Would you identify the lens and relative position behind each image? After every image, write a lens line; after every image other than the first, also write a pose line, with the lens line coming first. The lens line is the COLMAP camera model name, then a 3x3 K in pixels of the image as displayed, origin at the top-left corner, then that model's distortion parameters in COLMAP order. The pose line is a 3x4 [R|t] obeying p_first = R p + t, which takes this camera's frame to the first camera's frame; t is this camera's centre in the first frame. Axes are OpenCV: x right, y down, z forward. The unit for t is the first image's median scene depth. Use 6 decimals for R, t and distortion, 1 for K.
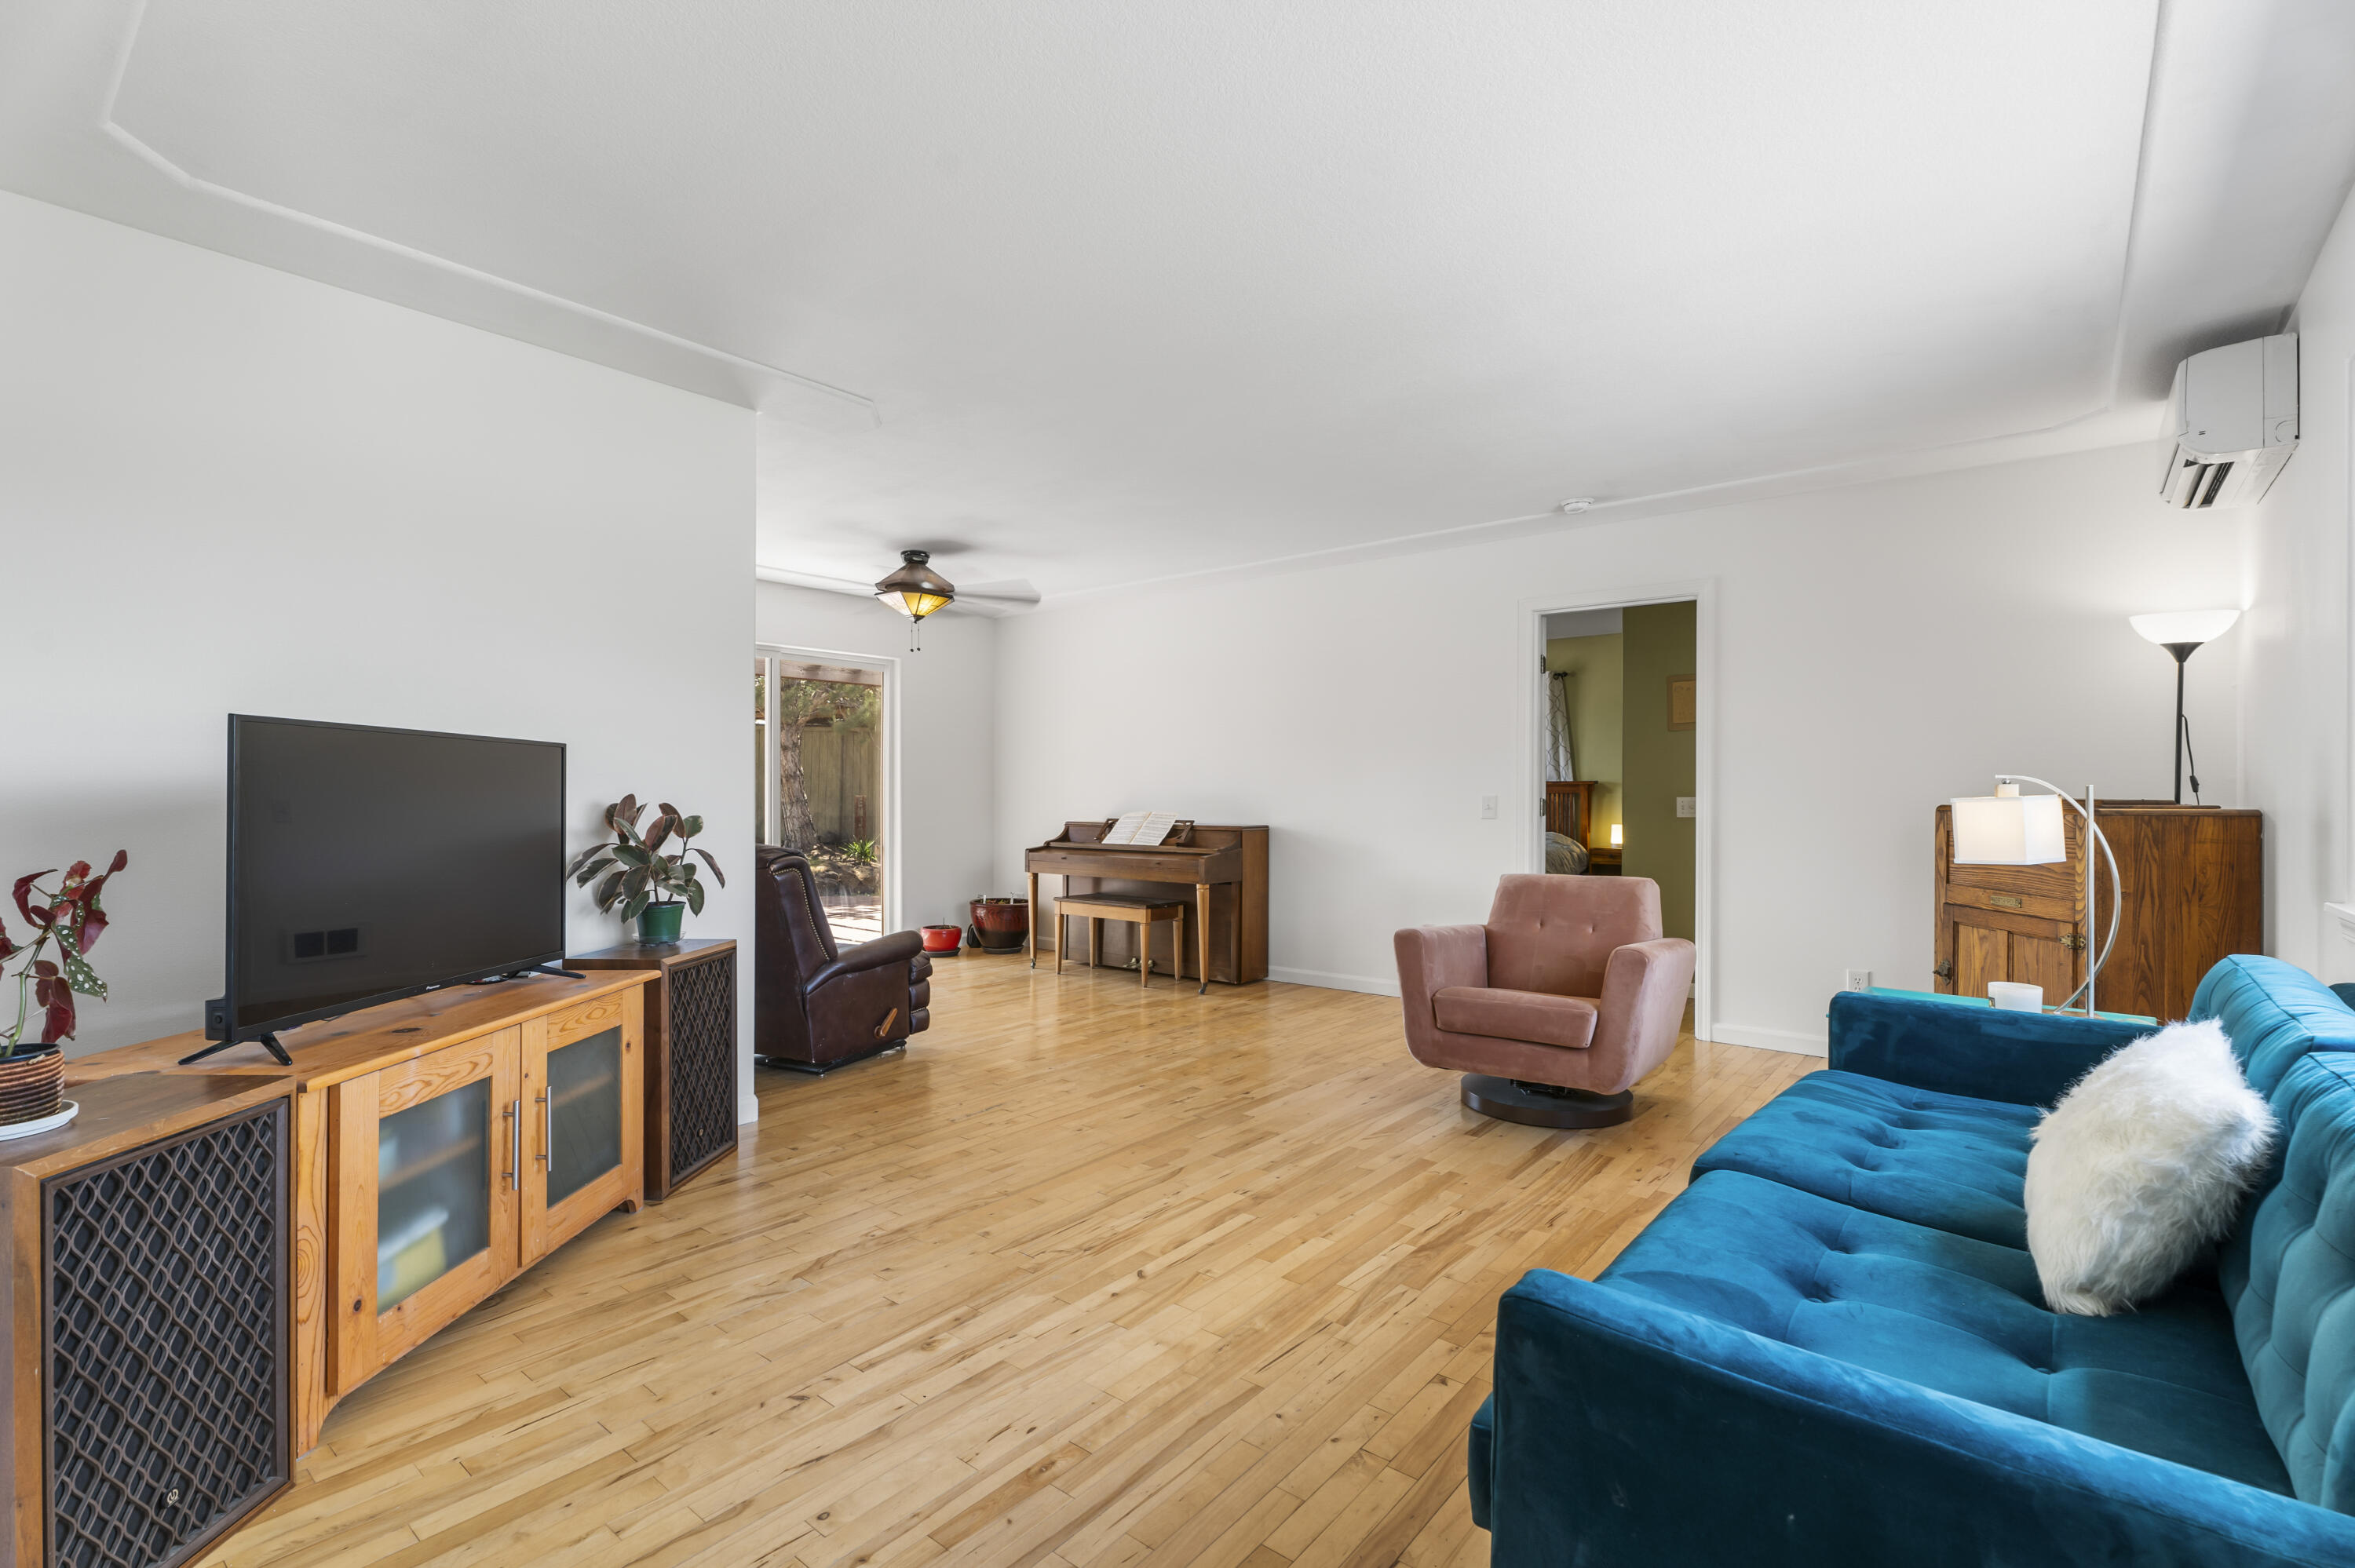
lens RADIAL K [[1066.7, 0, 1175.6], [0, 1066.7, 789.8], [0, 0, 1]] dist [-0.002598, -0.000359]
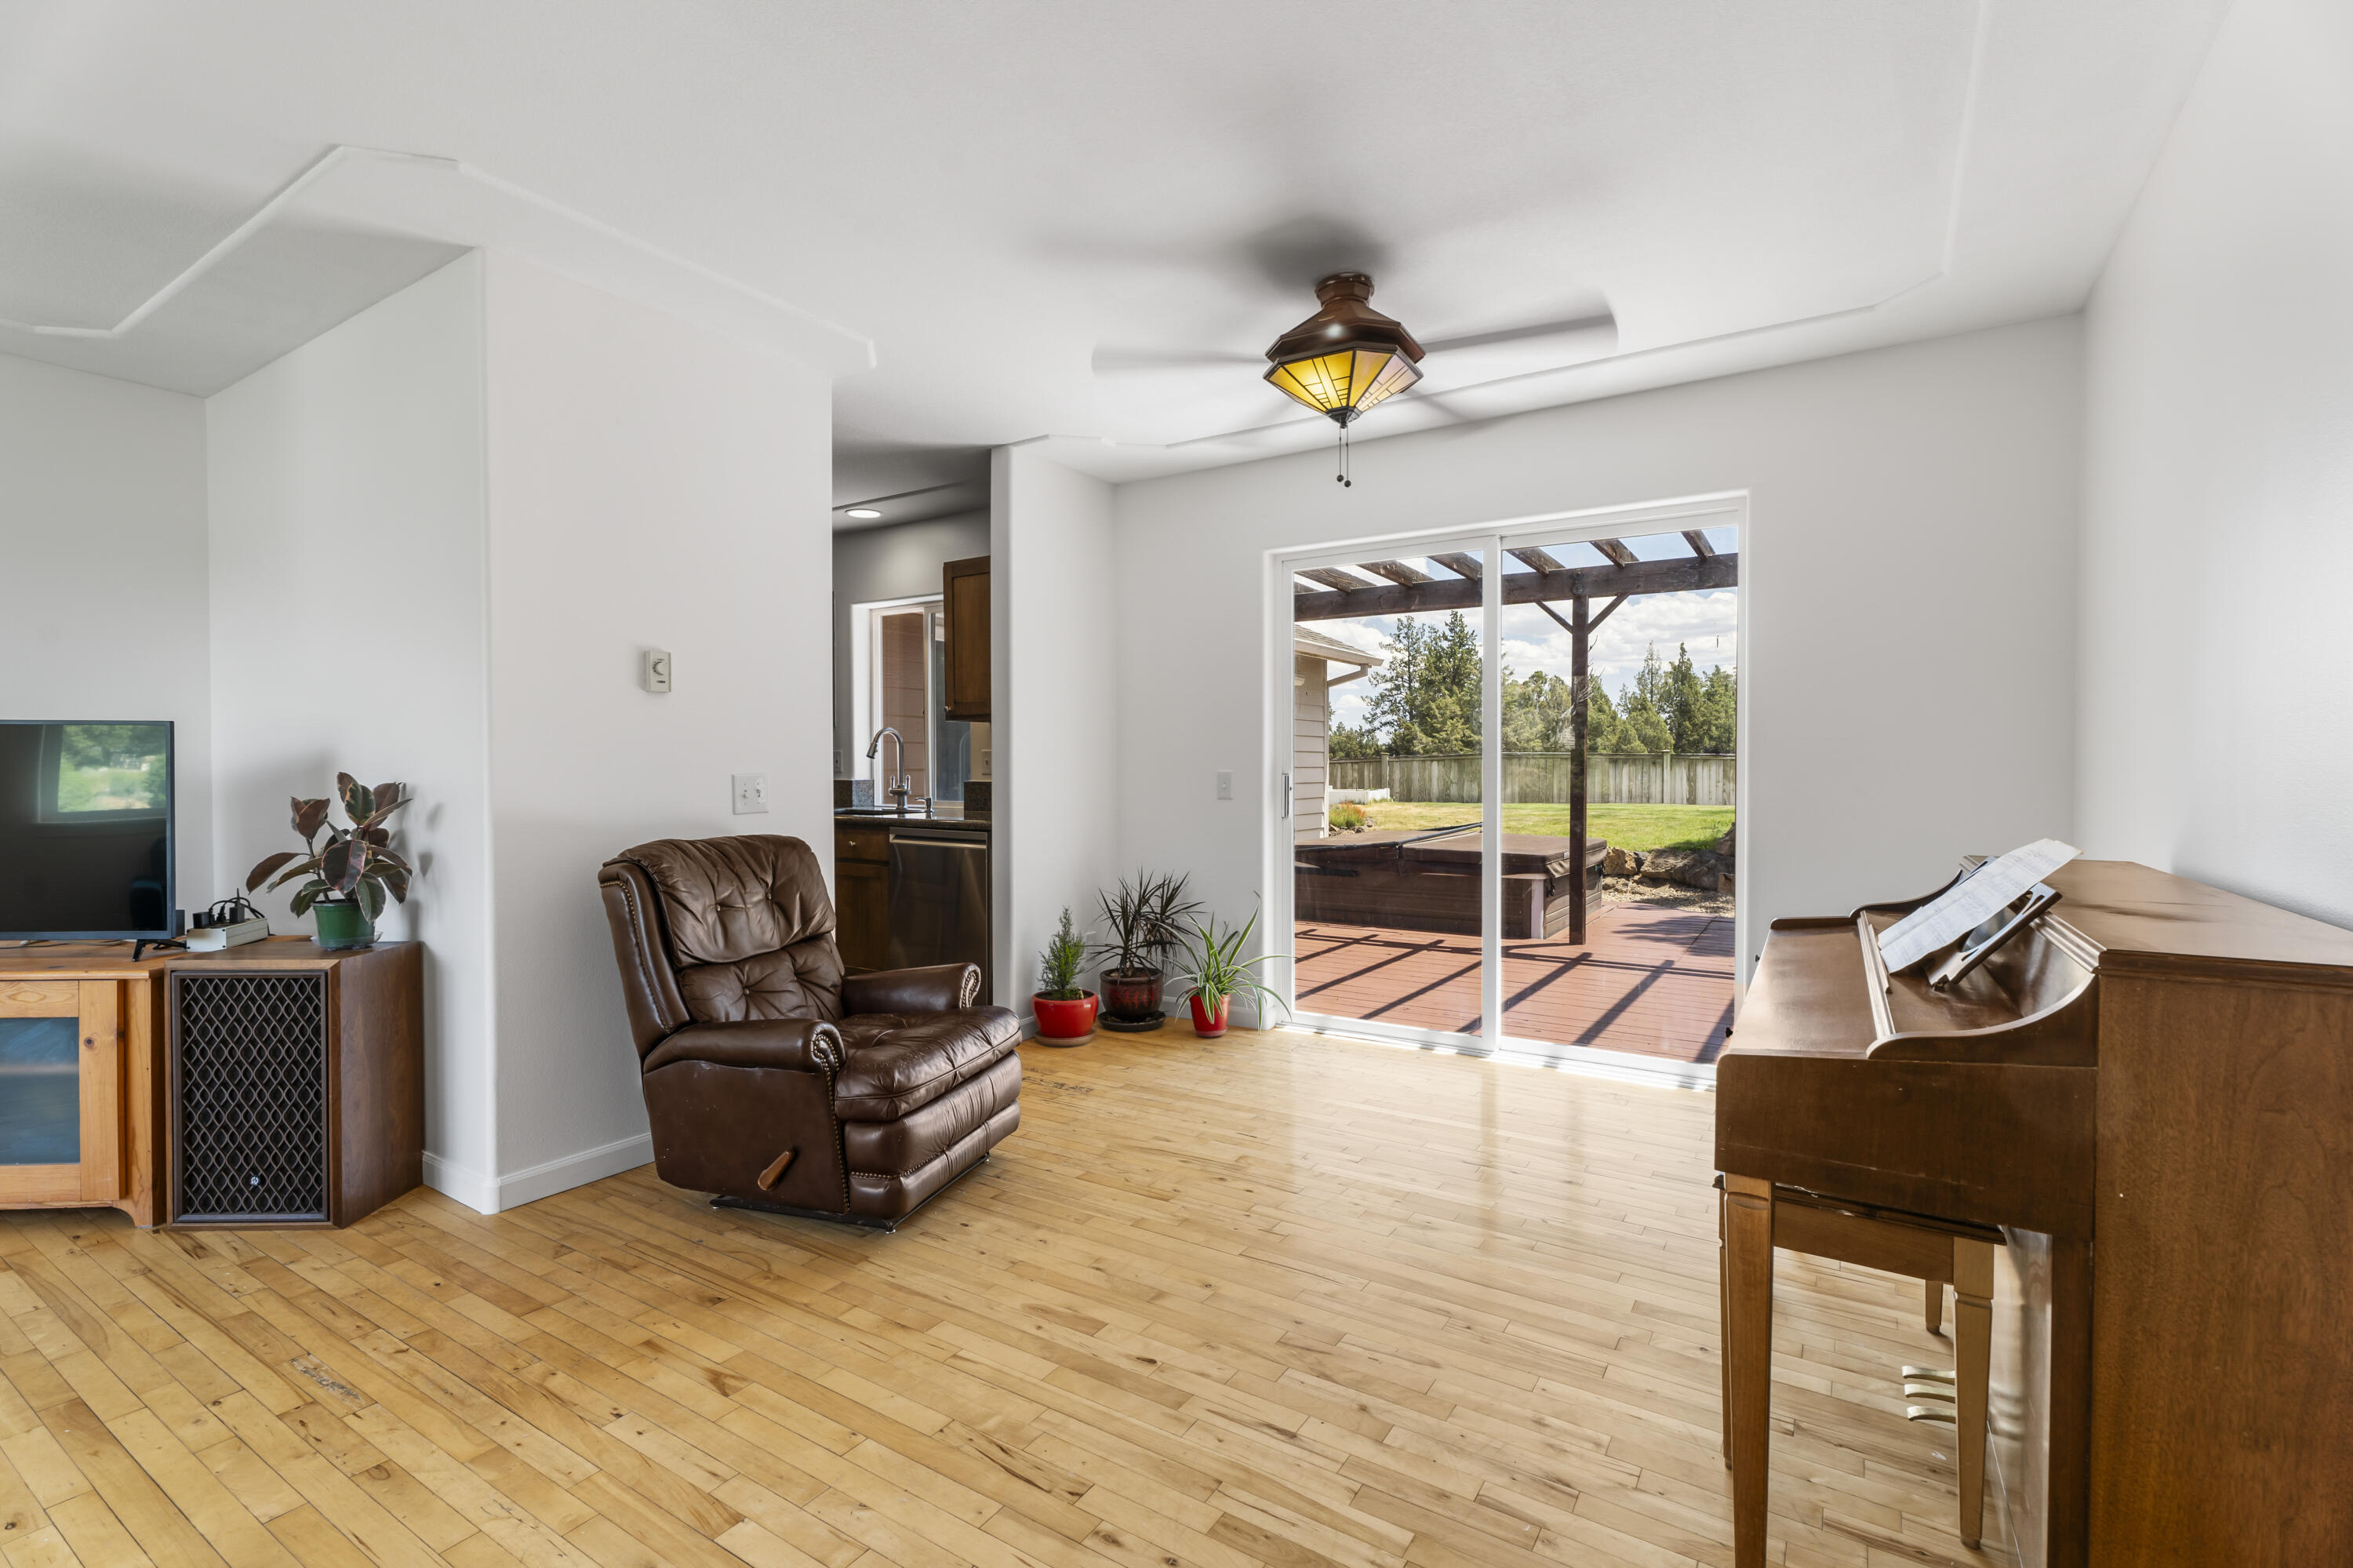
lens RADIAL K [[1066.0, 0, 1173.9], [0, 1066.0, 781.3], [0, 0, 1]] dist [-0.002598, -0.000359]
pose [[0.111852, 0.006783, -0.993702, 0.296798], [0.004994, 0.999960, 0.007387, 0.006142], [0.993712, -0.005789, 0.111814, 1.066854]]
